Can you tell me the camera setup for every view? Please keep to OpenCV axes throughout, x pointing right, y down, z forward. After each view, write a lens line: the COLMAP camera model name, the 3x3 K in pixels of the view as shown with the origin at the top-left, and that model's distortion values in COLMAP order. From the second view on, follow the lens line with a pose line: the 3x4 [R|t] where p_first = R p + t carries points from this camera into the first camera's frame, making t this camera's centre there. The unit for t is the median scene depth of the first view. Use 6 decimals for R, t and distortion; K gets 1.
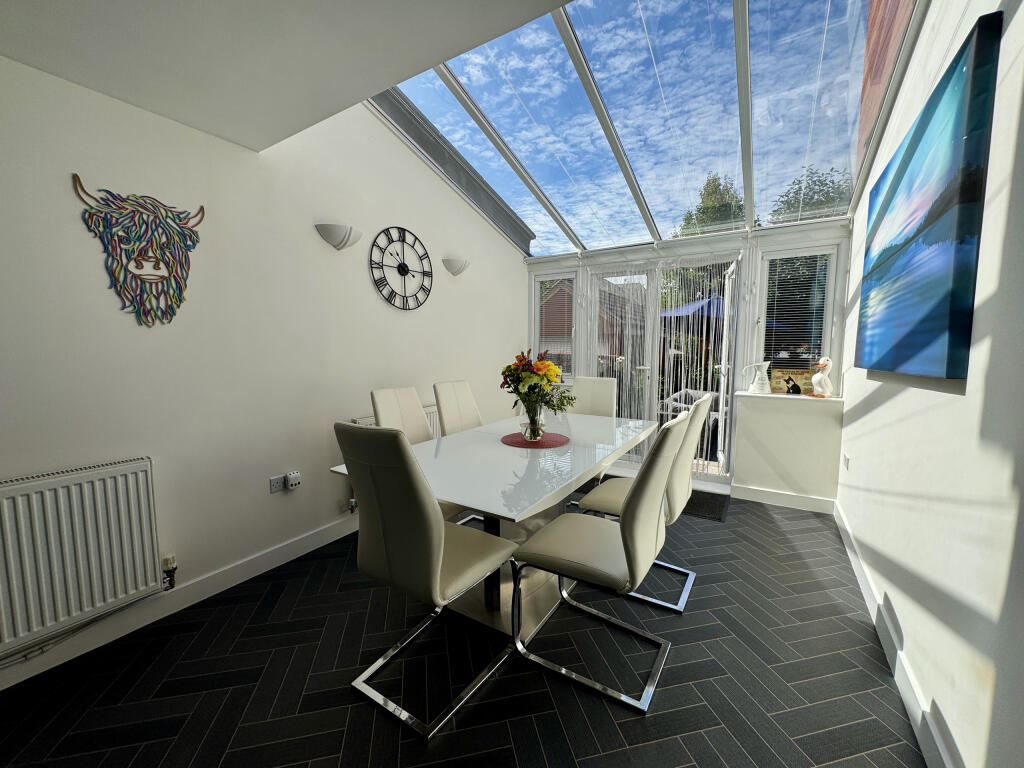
lens RADIAL K [[411.7, 0, 512.0], [0, 411.7, 384.0], [0, 0, 1]] dist [-0.000668, 0.000054]
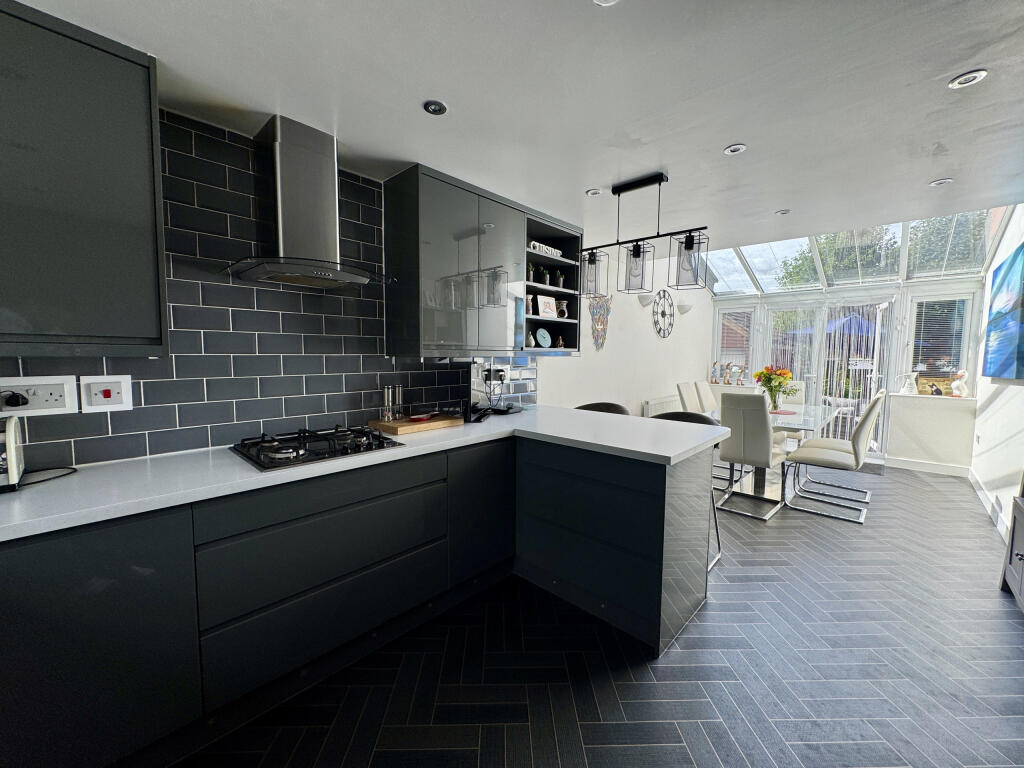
lens RADIAL K [[411.7, 0, 512.0], [0, 411.7, 384.0], [0, 0, 1]] dist [-0.000668, 0.000054]
pose [[0.981328, 0.021502, -0.191138, -0.535624], [-0.025175, 0.999542, -0.016807, 0.050303], [0.190689, 0.021305, 0.981419, -0.748130]]
